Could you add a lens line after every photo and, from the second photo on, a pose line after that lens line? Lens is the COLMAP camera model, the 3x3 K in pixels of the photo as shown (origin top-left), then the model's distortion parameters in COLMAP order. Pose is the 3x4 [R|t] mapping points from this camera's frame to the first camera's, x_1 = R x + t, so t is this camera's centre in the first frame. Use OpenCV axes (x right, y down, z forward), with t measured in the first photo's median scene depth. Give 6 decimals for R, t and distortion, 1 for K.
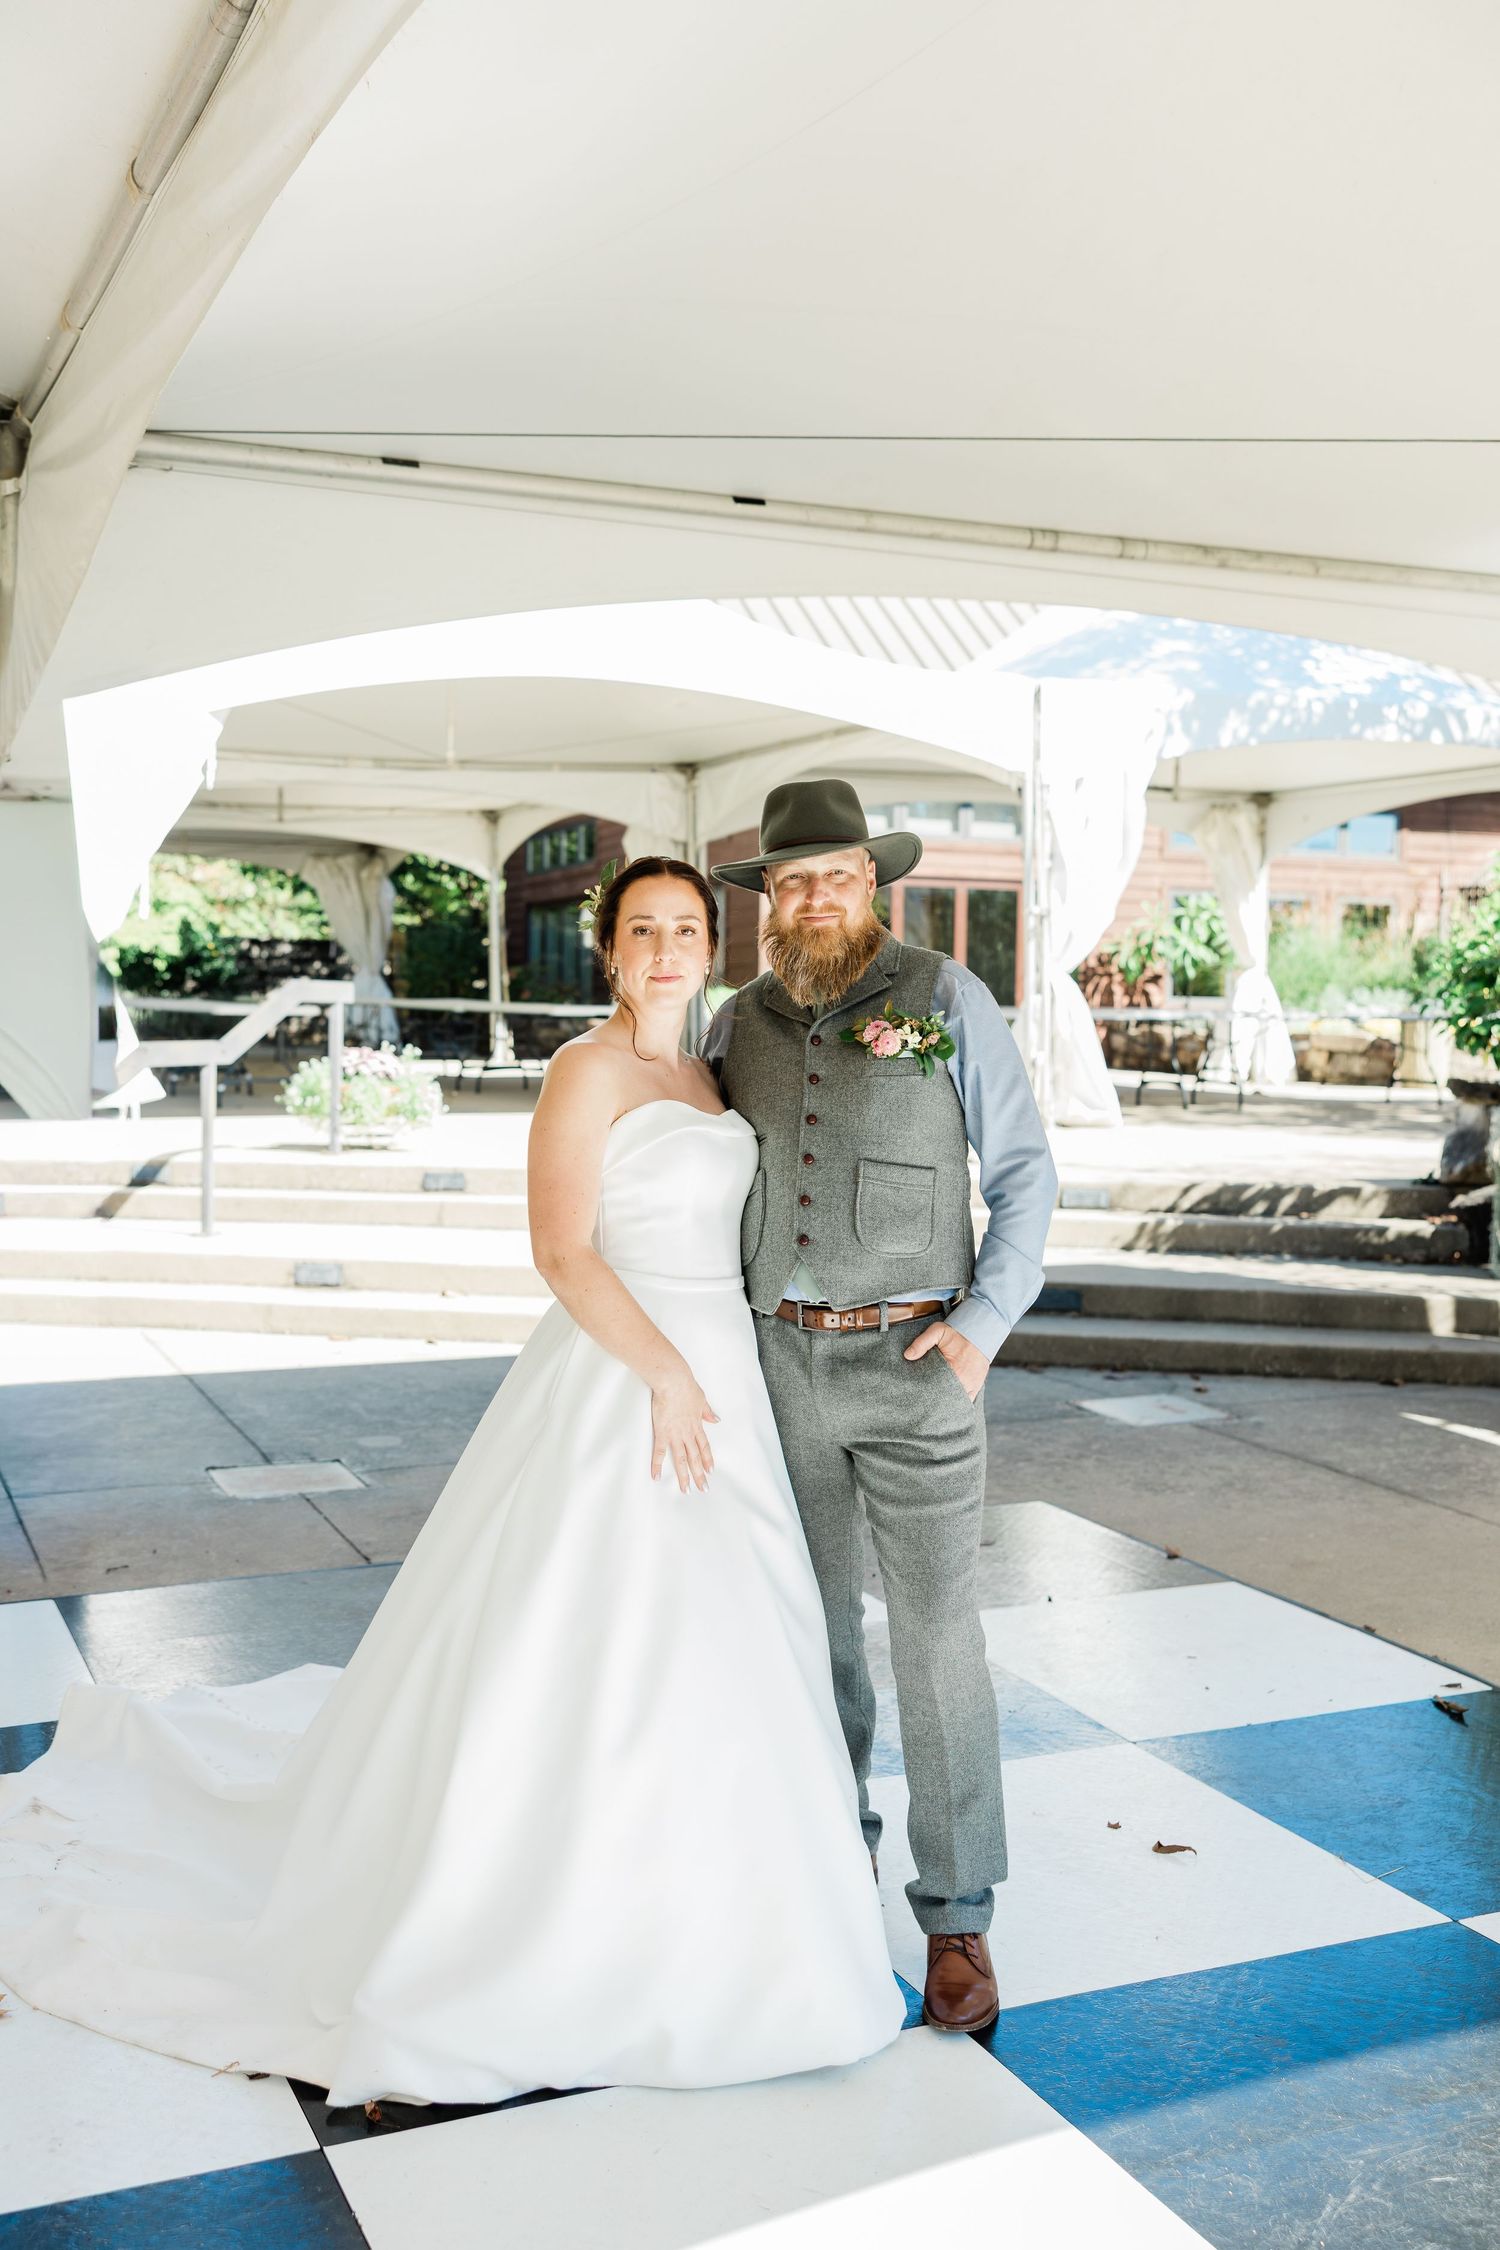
lens RADIAL K [[2377.0, 0, 750.0], [0, 2377.0, 1125.0], [0, 0, 1]] dist [0.005921, -0.242919]
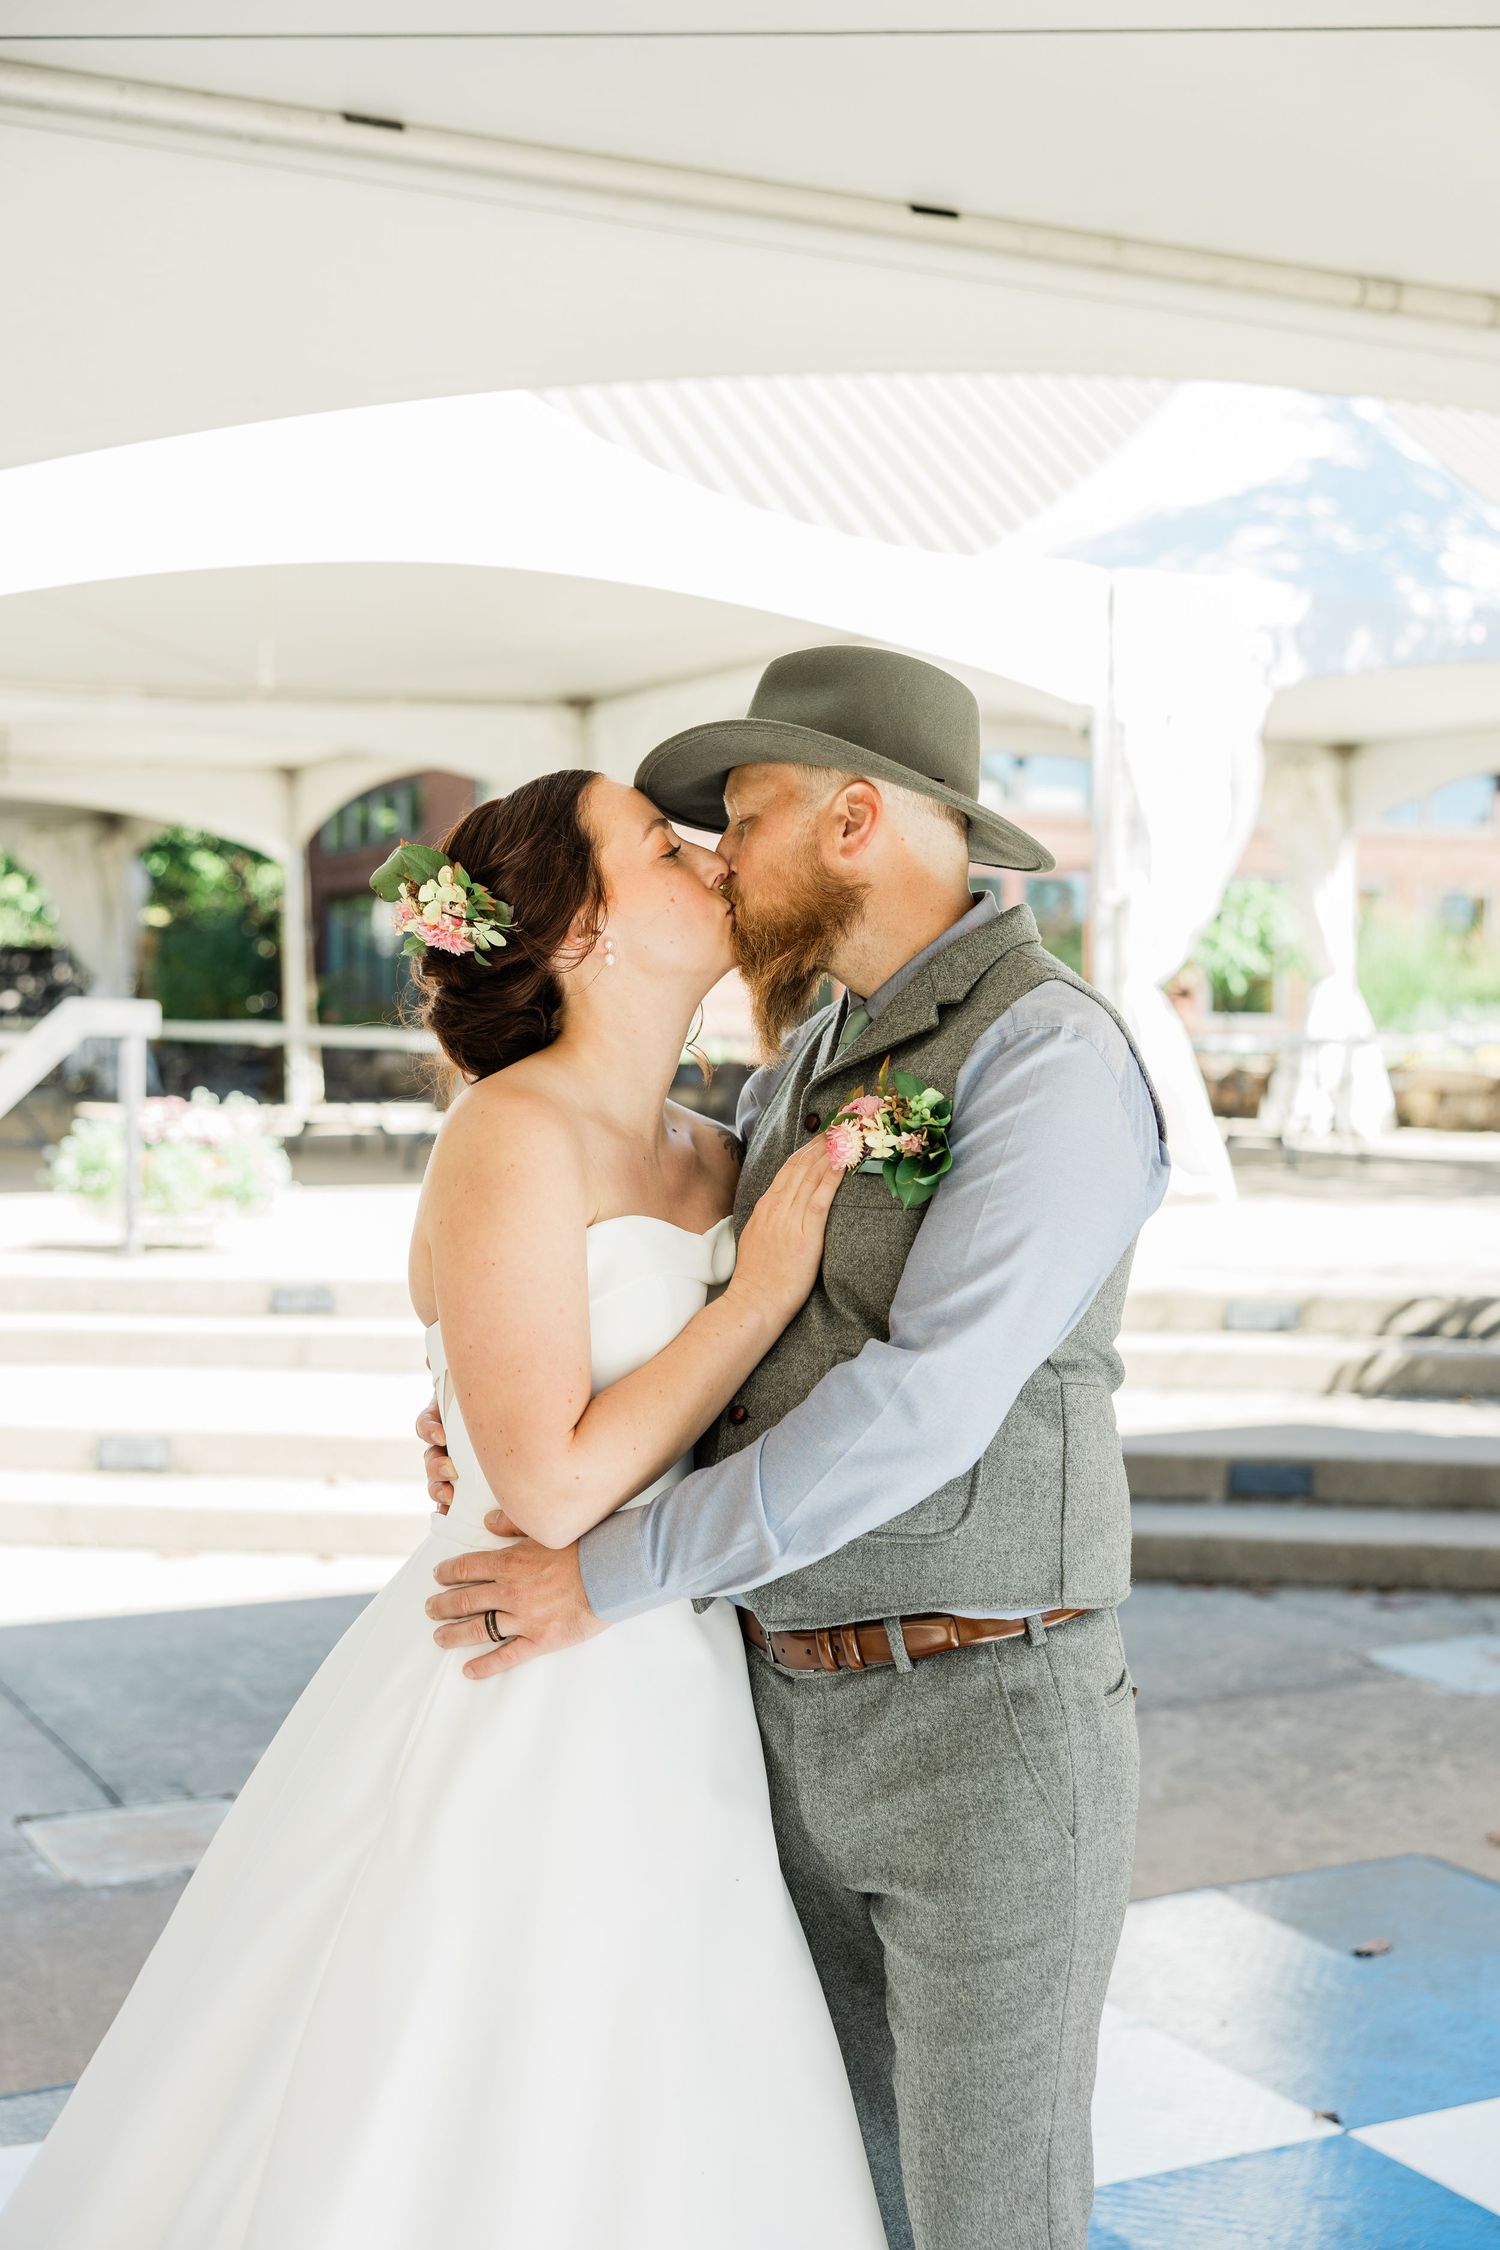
lens RADIAL K [[2922.6, 0, 750.0], [0, 2922.6, 1125.0], [0, 0, 1]] dist [-0.012464, -0.057746]
pose [[0.996861, -0.006766, 0.078883, -0.065113], [0.007968, 0.999857, -0.014931, -0.011773], [-0.078771, 0.015513, 0.996772, 0.161025]]
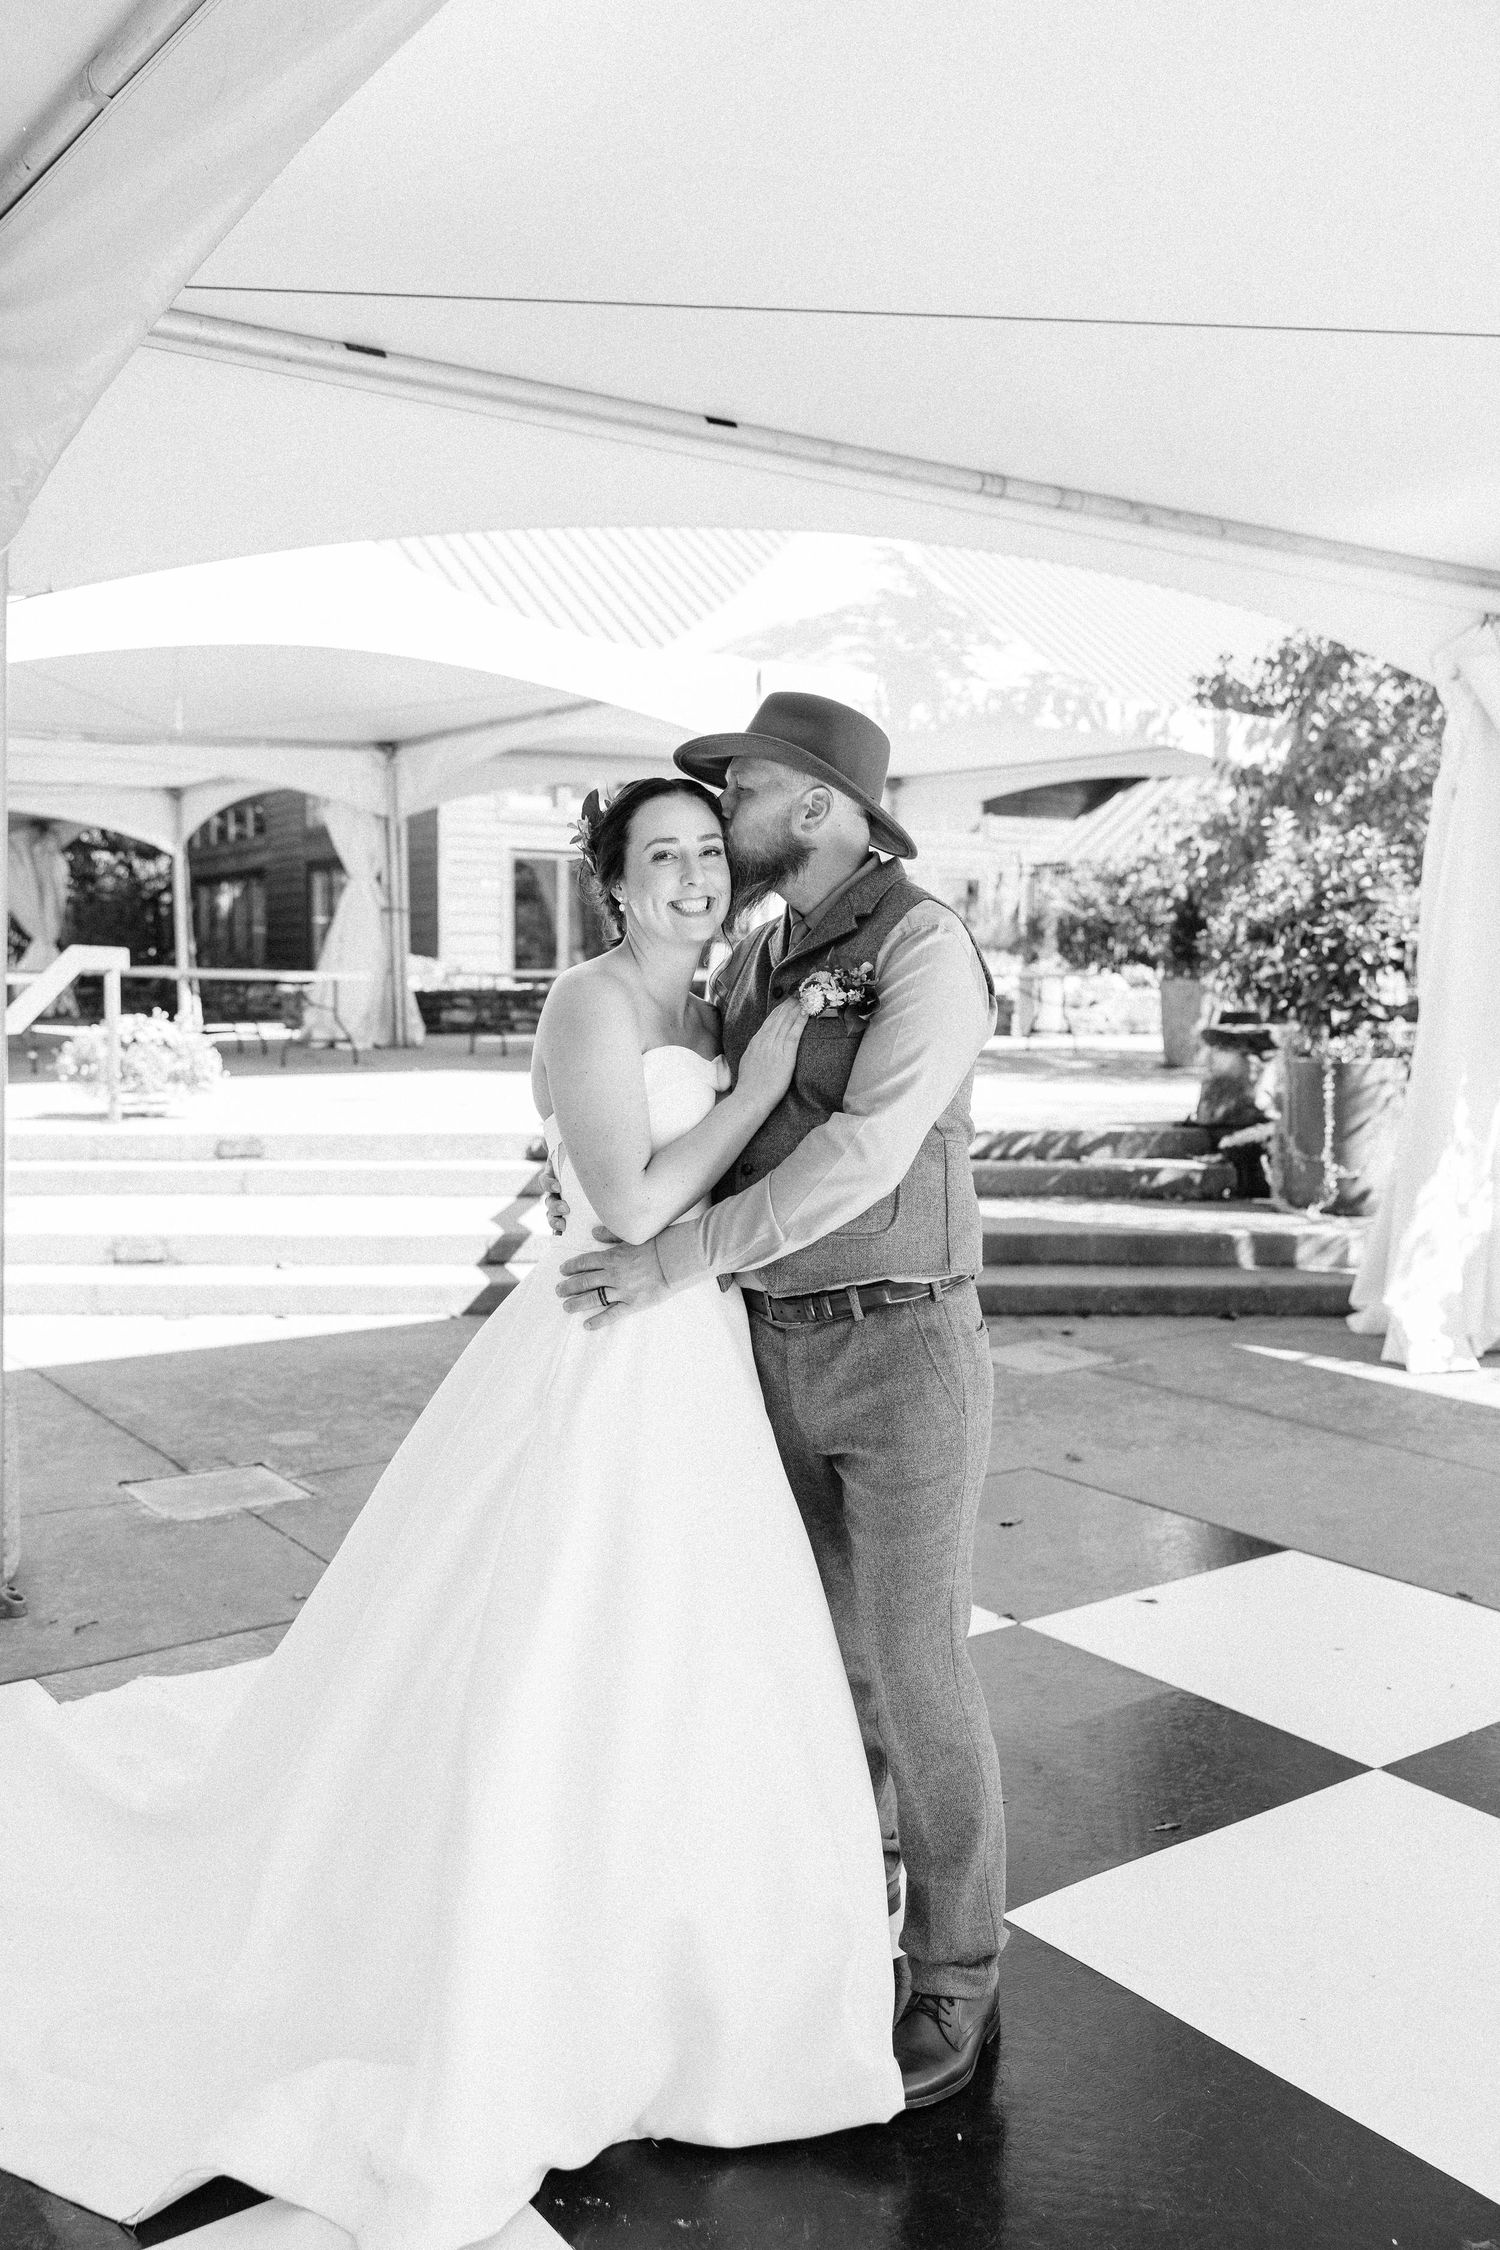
lens RADIAL K [[1989.5, 0, 750.0], [0, 1989.5, 1125.0], [0, 0, 1]] dist [-0.038521, -0.004999]
pose [[0.973833, -0.025651, 0.225813, -0.104298], [0.019701, 0.999398, 0.028565, -0.005188], [-0.226410, -0.023368, 0.973752, 0.140650]]
